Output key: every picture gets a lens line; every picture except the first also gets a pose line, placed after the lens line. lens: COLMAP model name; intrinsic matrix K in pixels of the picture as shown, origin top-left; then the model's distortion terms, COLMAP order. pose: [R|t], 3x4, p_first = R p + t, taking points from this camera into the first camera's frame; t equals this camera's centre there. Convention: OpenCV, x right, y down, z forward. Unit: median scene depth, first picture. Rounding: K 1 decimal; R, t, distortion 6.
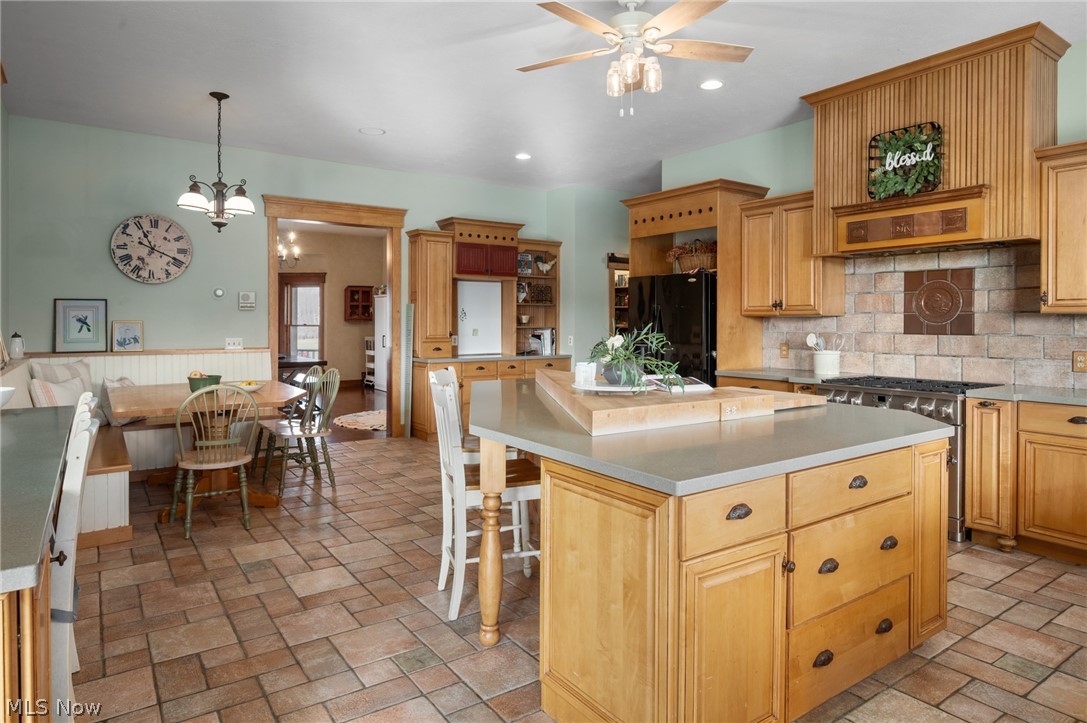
lens RADIAL K [[636.0, 0, 550.3], [0, 636.0, 316.5], [0, 0, 1]] dist [0.003745, -0.003185]
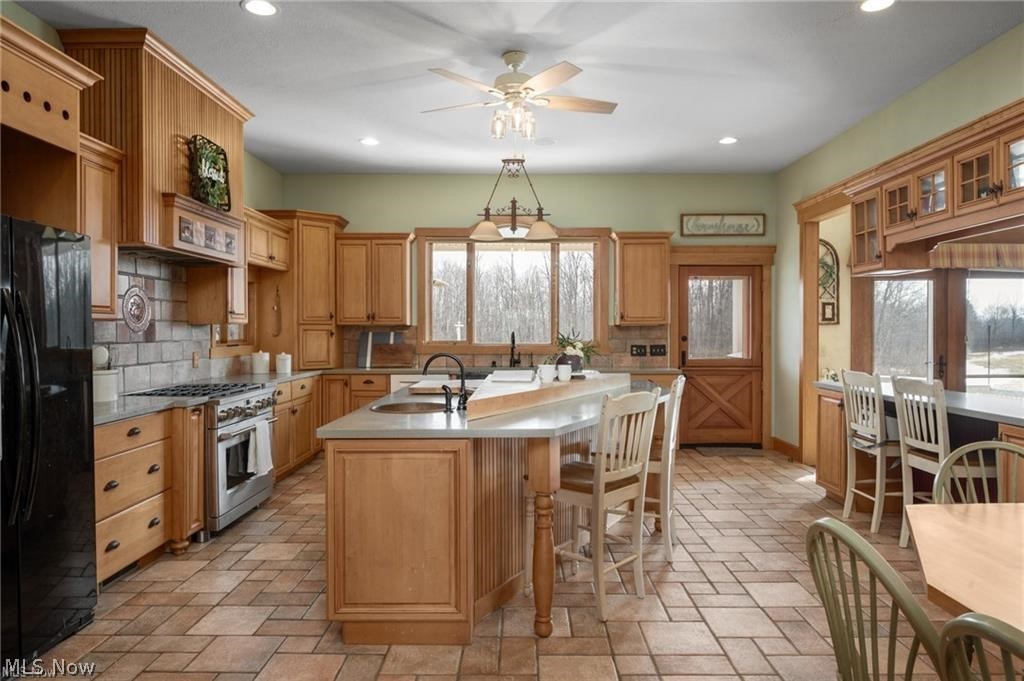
lens RADIAL K [[669.7, 0, 516.1], [0, 669.7, 338.7], [0, 0, 1]] dist [-0.003902, 0.002785]
pose [[-0.809466, -0.010526, 0.587072, -0.486101], [-0.006834, 0.999940, 0.008506, 0.009809], [-0.587126, 0.002874, -0.809490, 1.595502]]
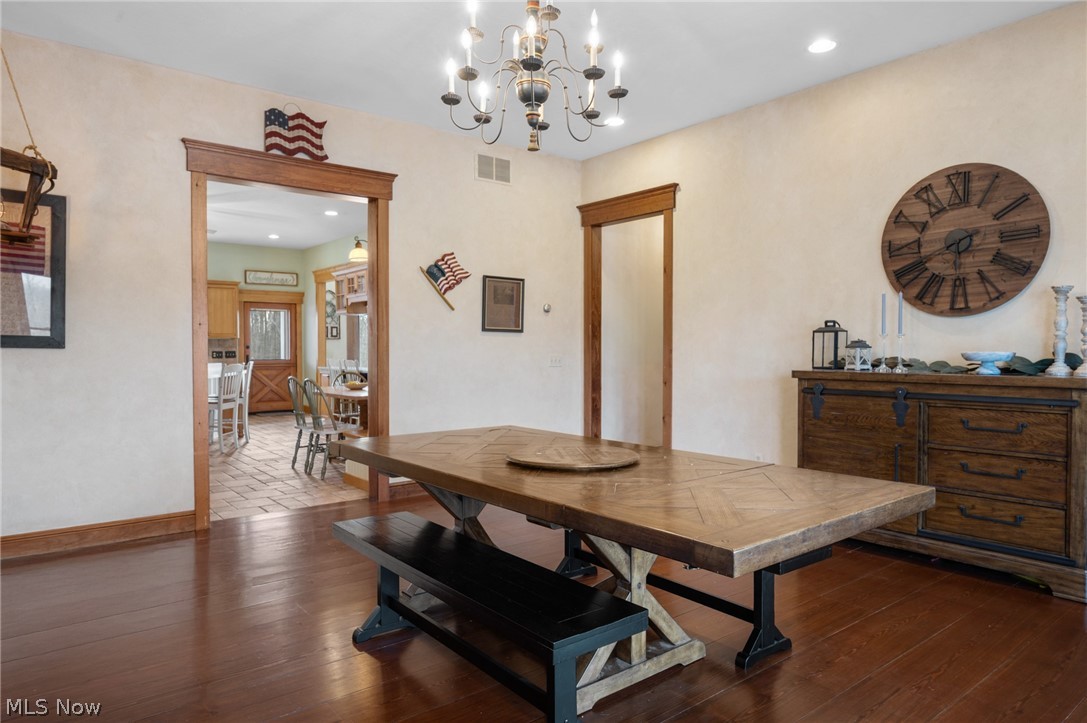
lens RADIAL K [[675.4, 0, 544.2], [0, 675.4, 358.5], [0, 0, 1]] dist [-0.006584, -0.001253]
pose [[-0.998811, -0.003122, -0.048647, -0.753762], [-0.003584, 0.999949, 0.009413, 0.027034], [0.048615, 0.009576, -0.998772, 2.345021]]
